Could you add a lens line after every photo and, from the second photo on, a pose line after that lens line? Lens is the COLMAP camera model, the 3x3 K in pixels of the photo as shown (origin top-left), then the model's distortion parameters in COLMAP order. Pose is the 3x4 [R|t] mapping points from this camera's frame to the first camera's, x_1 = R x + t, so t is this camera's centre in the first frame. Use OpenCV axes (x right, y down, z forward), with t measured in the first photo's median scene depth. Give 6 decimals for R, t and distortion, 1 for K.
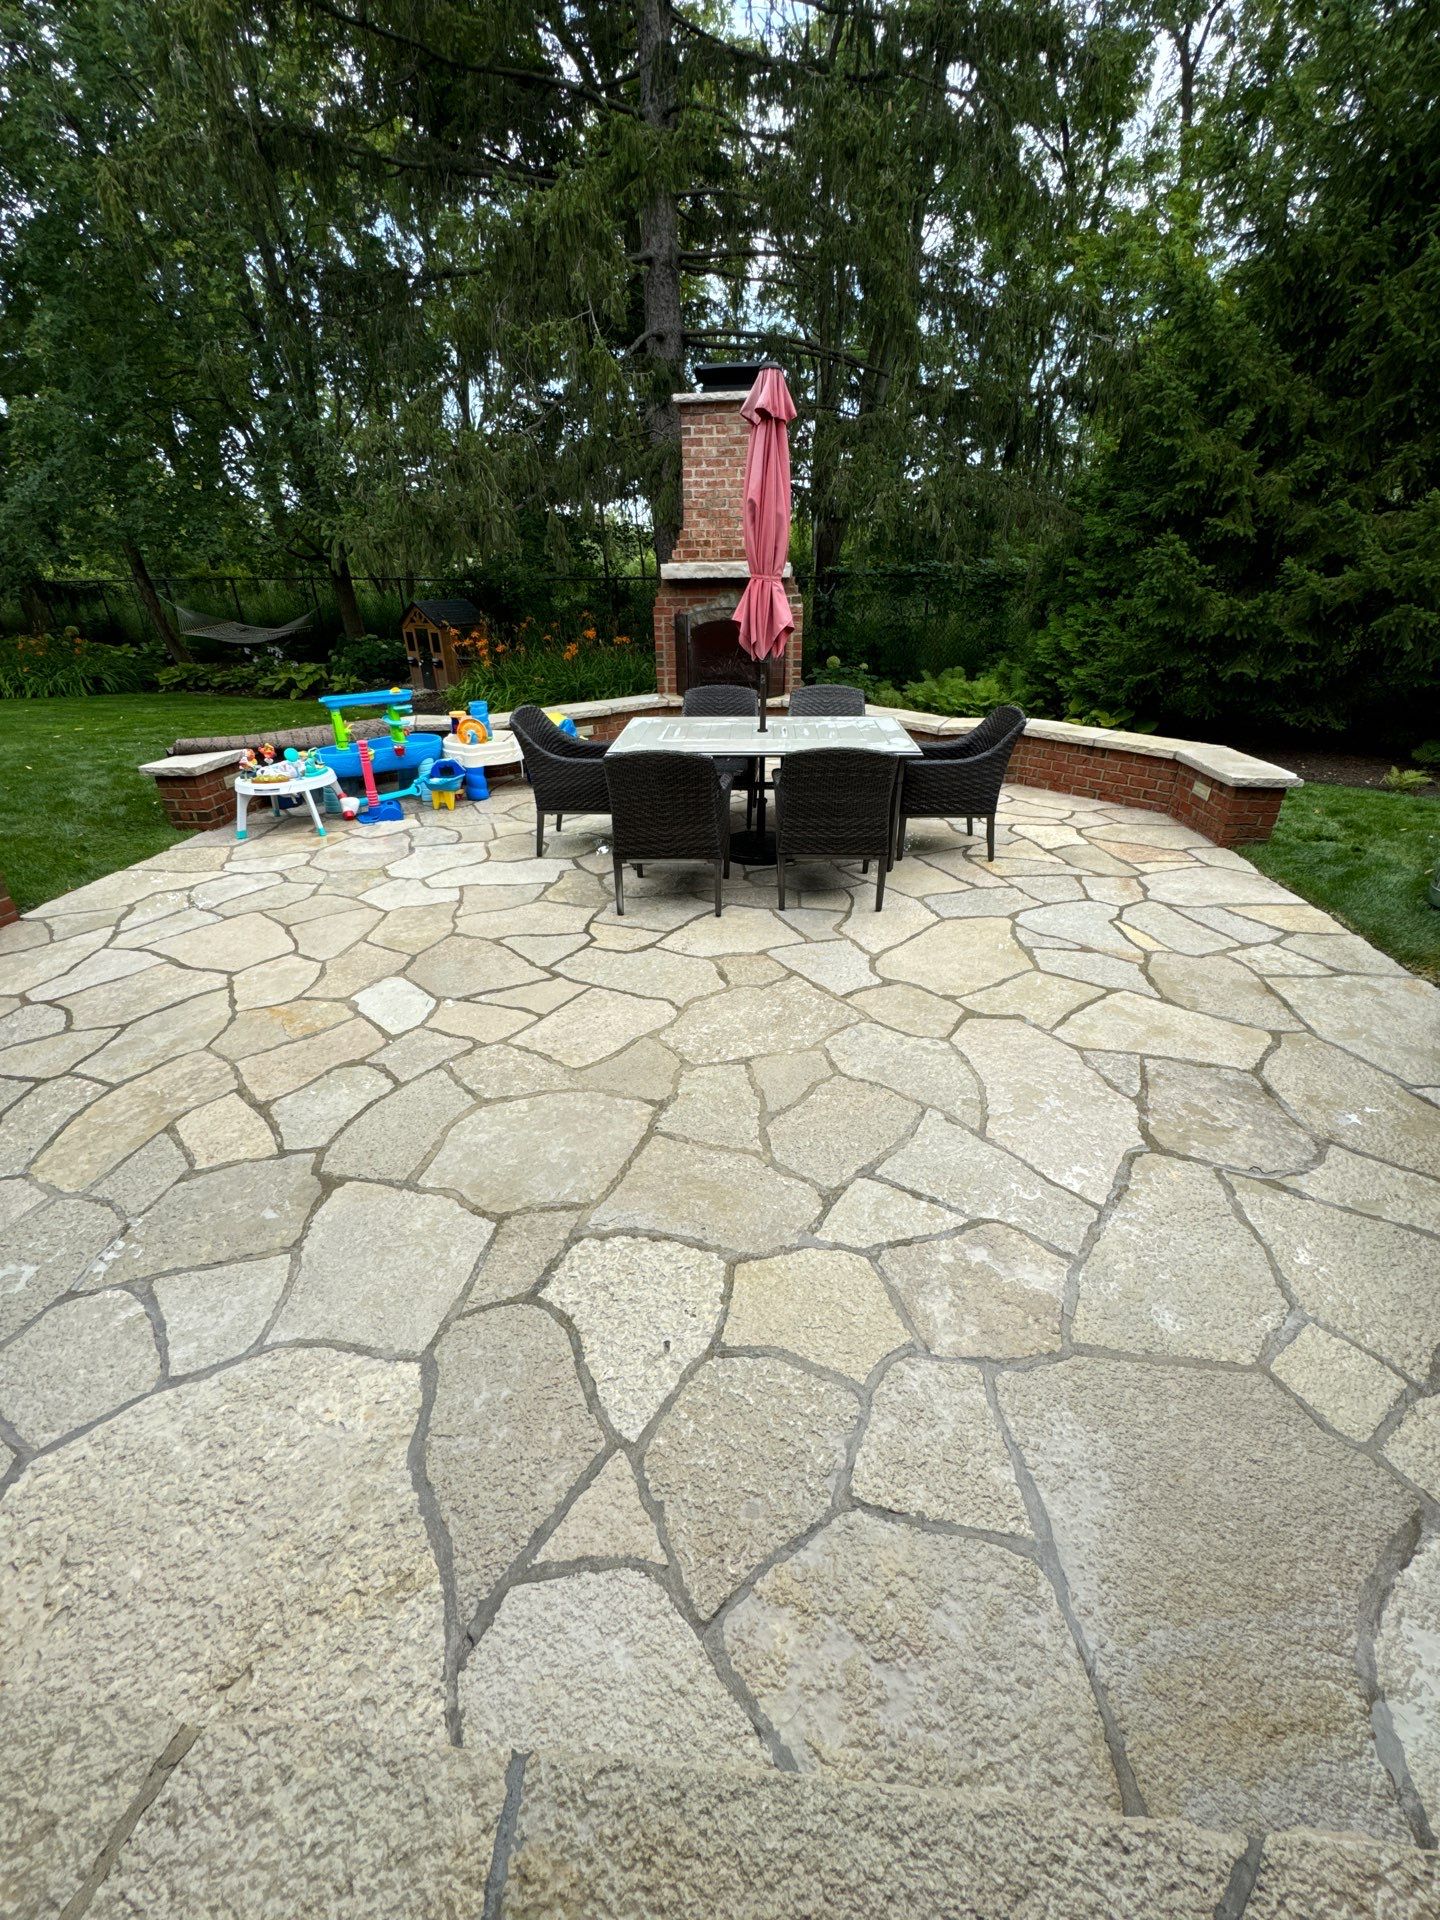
lens RADIAL K [[765.8, 0, 720.0], [0, 765.8, 960.0], [0, 0, 1]] dist [0.001383, -0.000078]
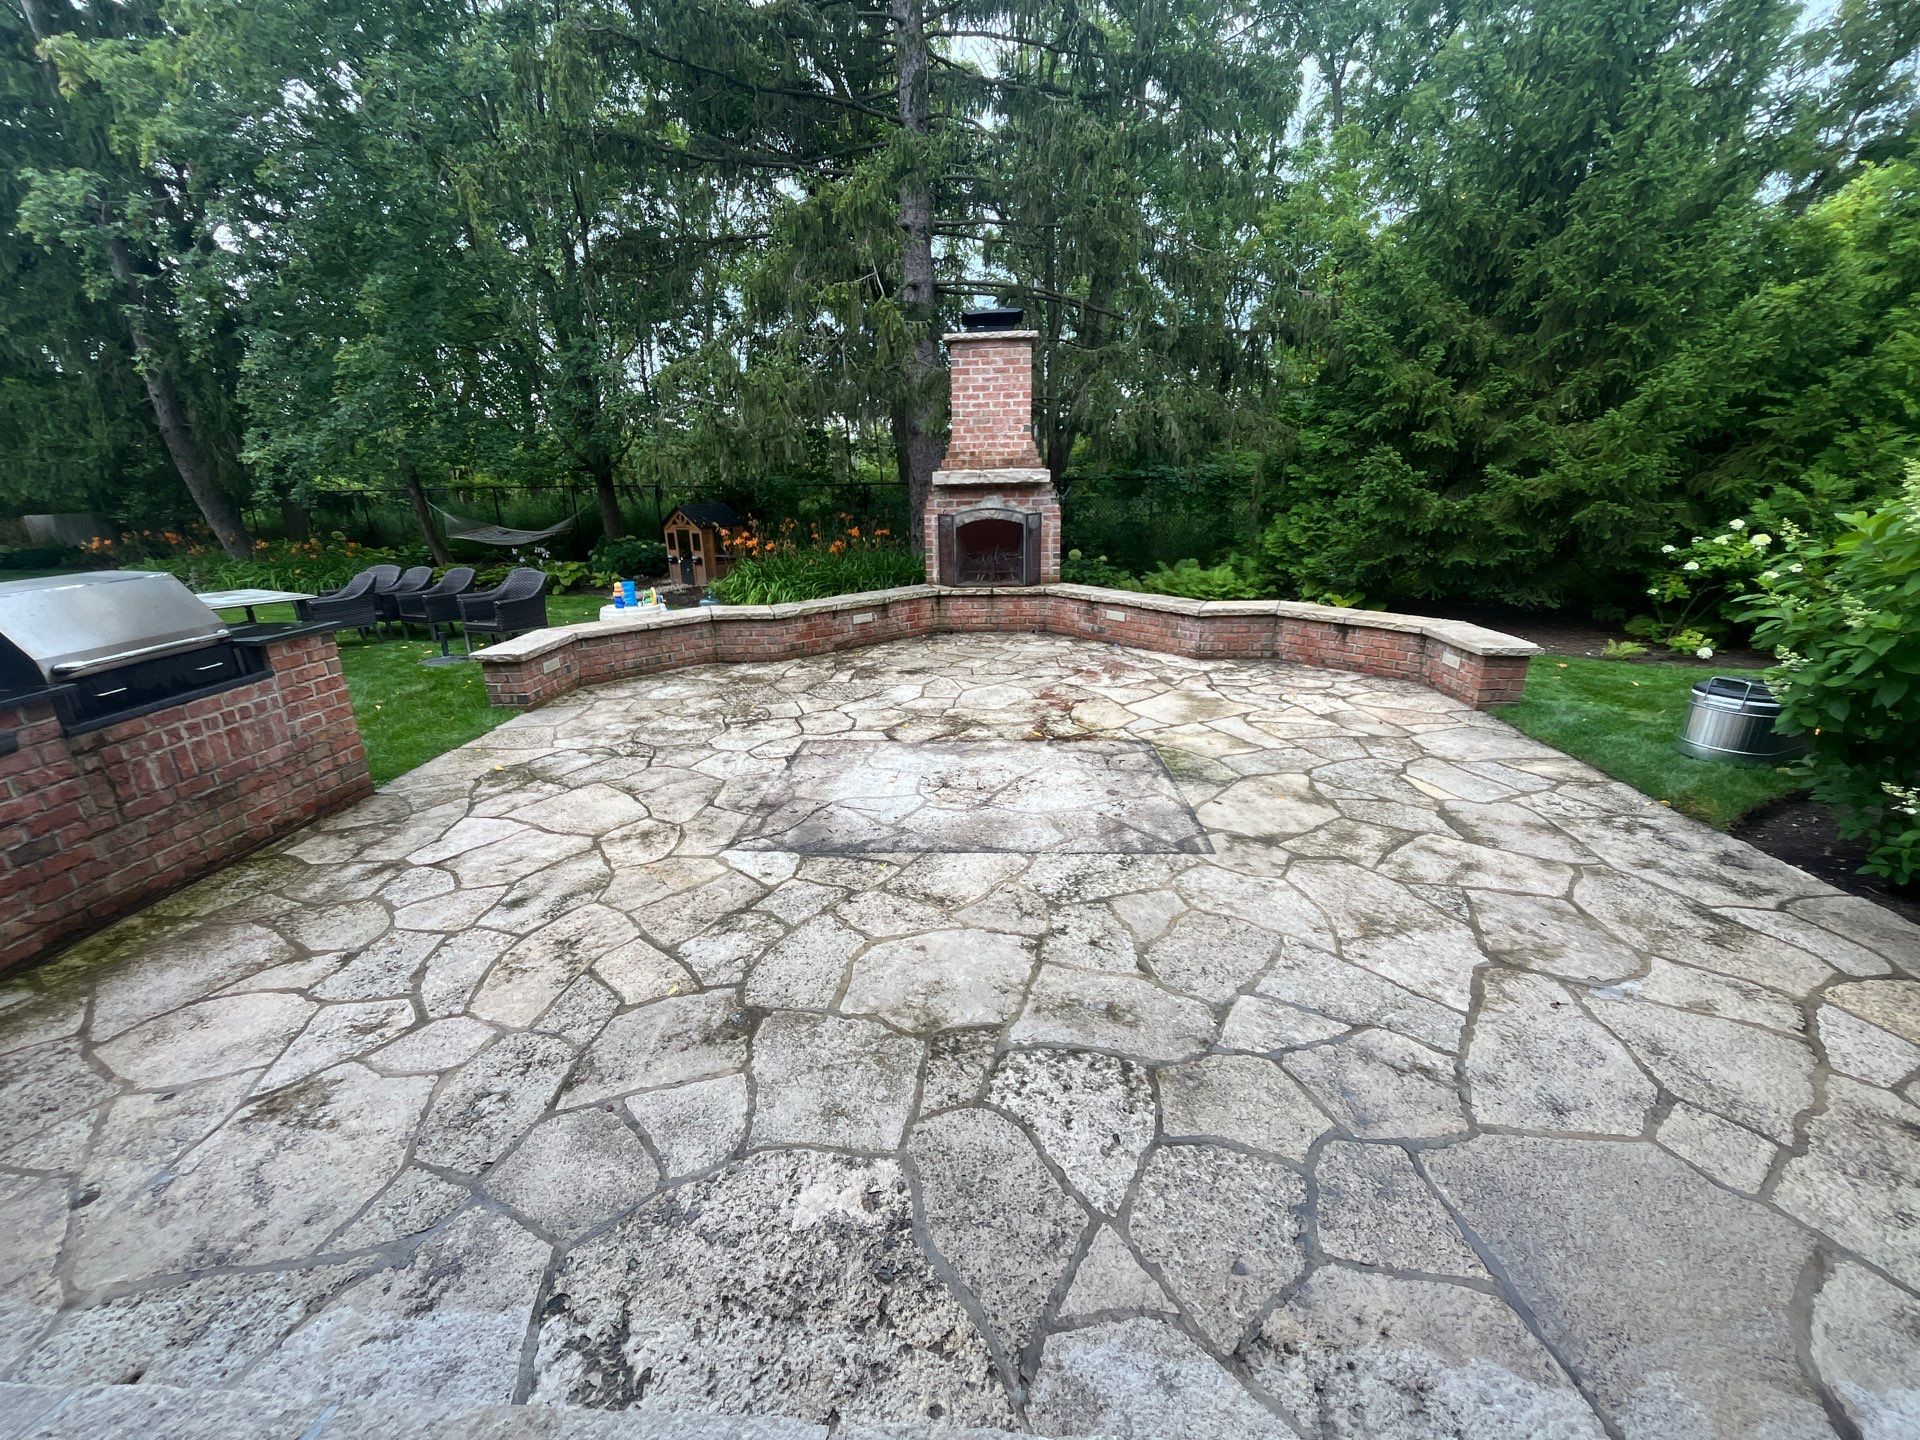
lens RADIAL K [[779.8, 0, 955.2], [0, 779.8, 715.2], [0, 0, 1]] dist [-0.000763, 0.000179]
pose [[0.999523, -0.016713, 0.025968, -0.082975], [0.020899, 0.985159, -0.170365, 0.023307], [-0.022736, 0.170826, 0.985039, -0.053037]]
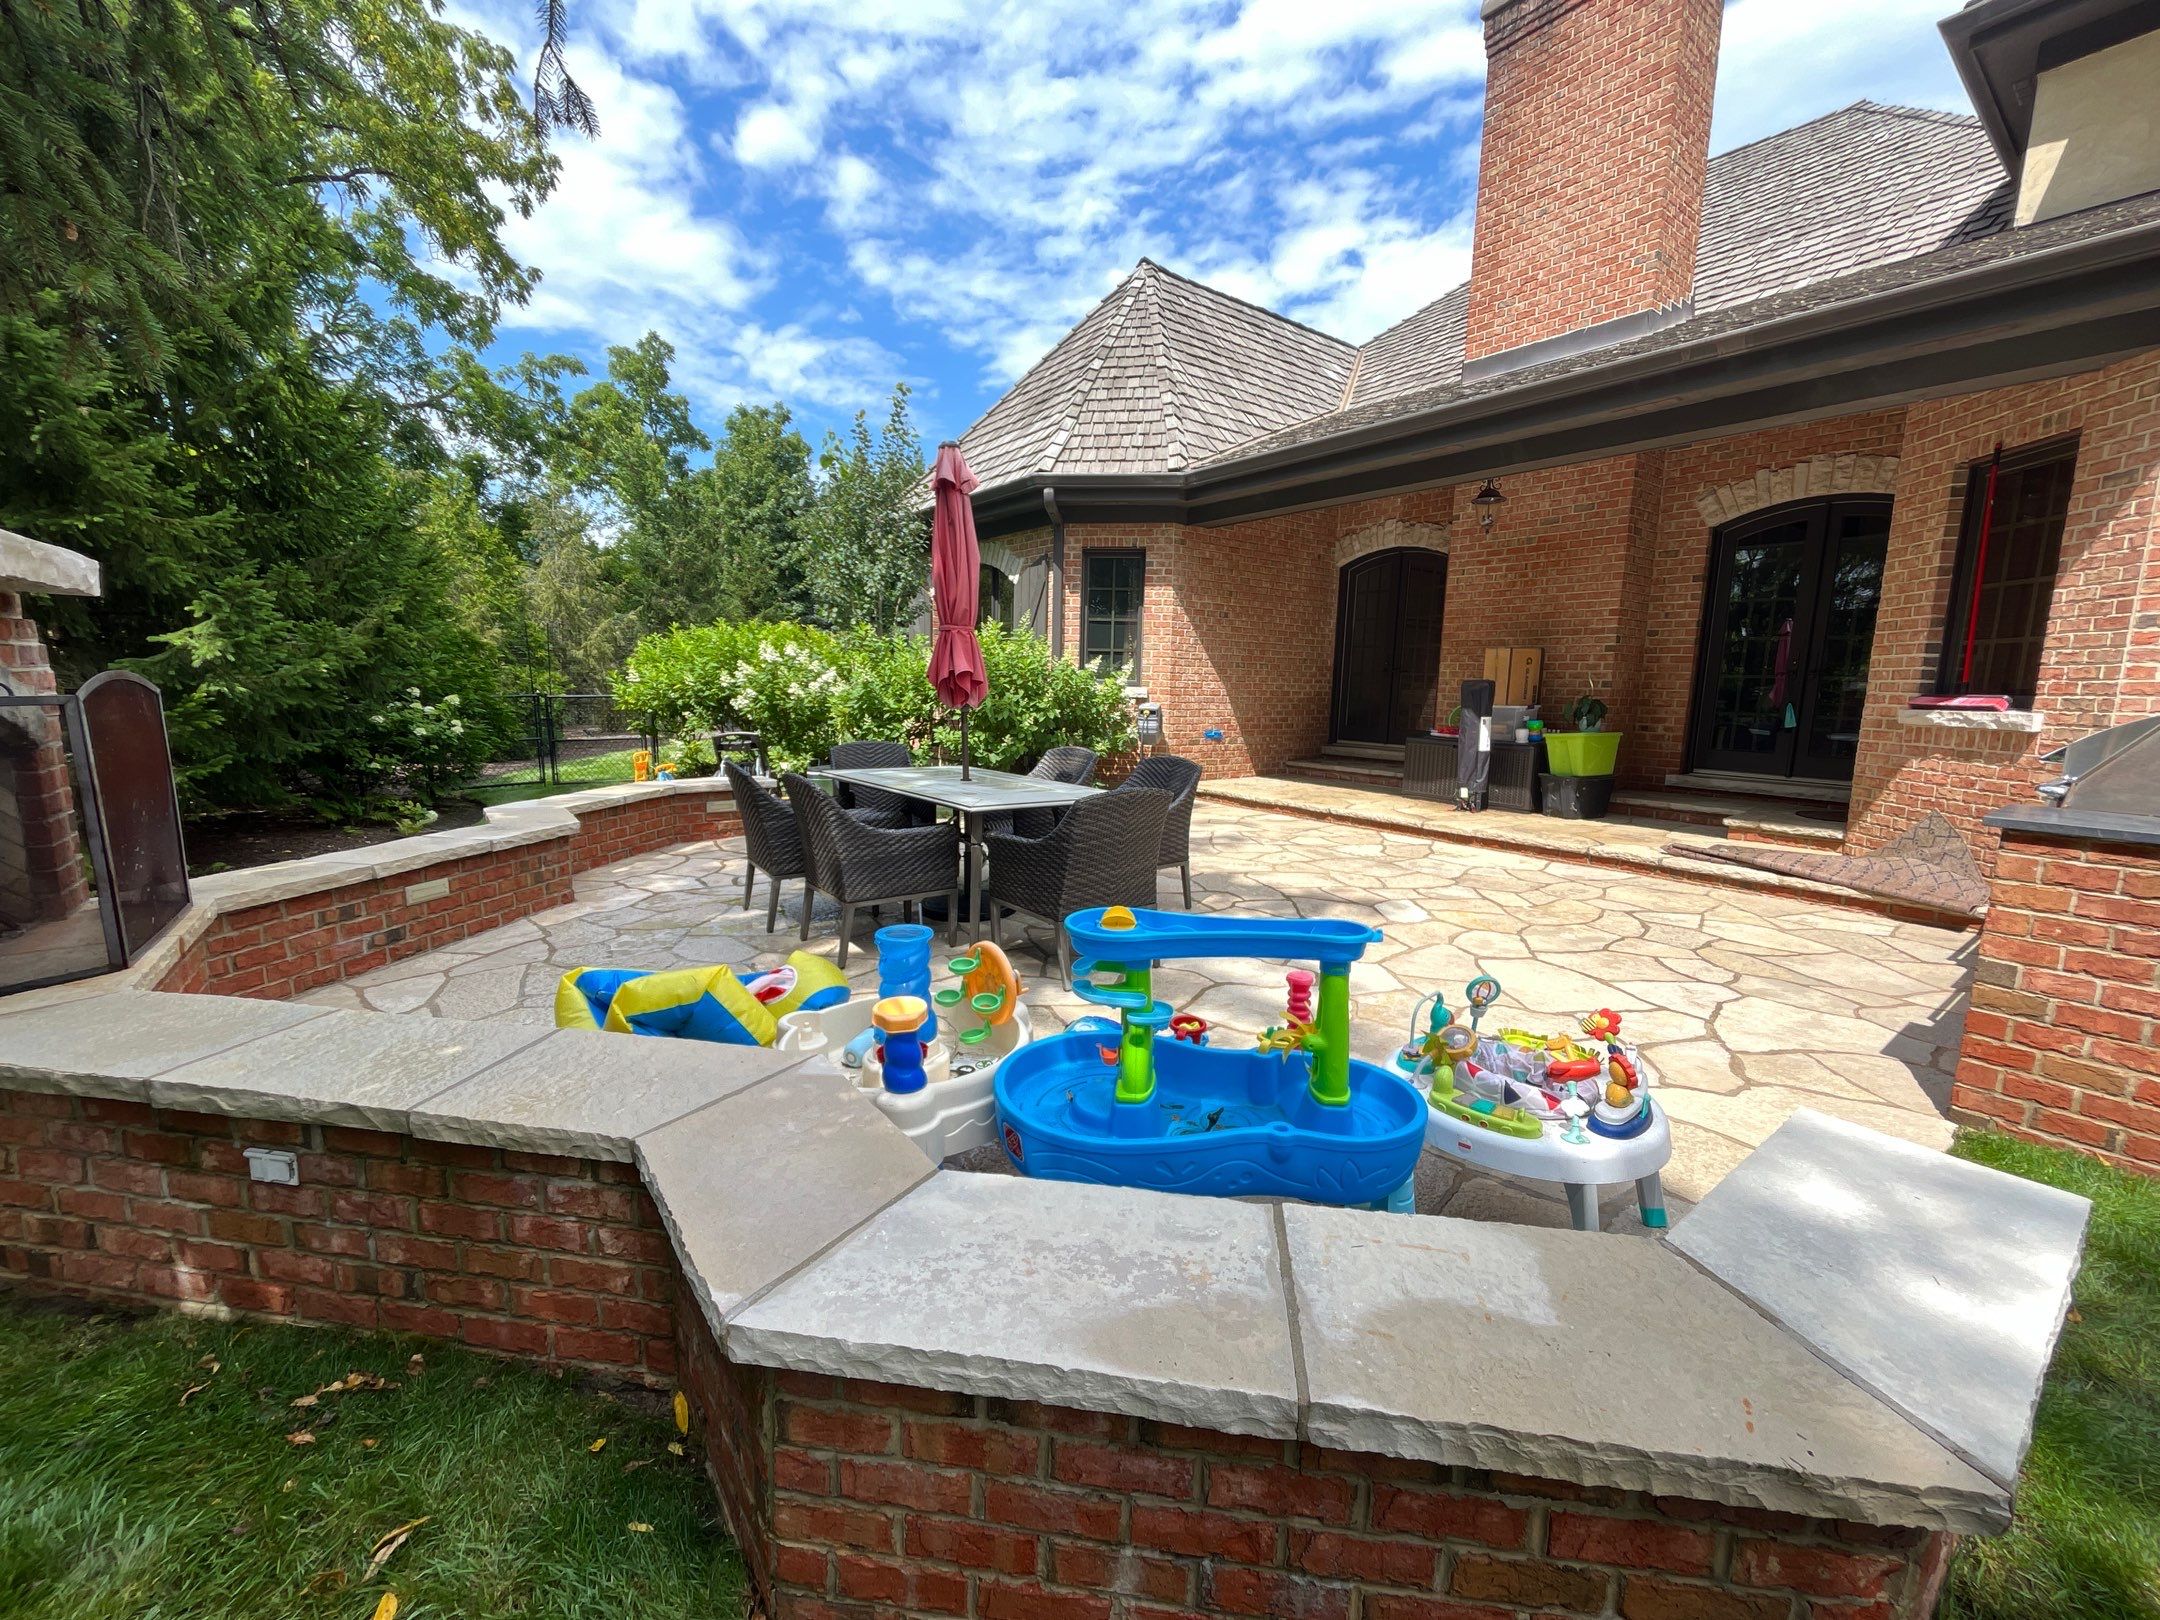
lens RADIAL K [[873.2, 0, 1078.0], [0, 873.2, 816.1], [0, 0, 1]] dist [-0.001813, -0.000093]
pose [[-0.662041, -0.119200, 0.739928, -0.553465], [0.332953, 0.837720, 0.432860, -0.452212], [-0.671449, 0.532933, -0.514917, 0.987155]]
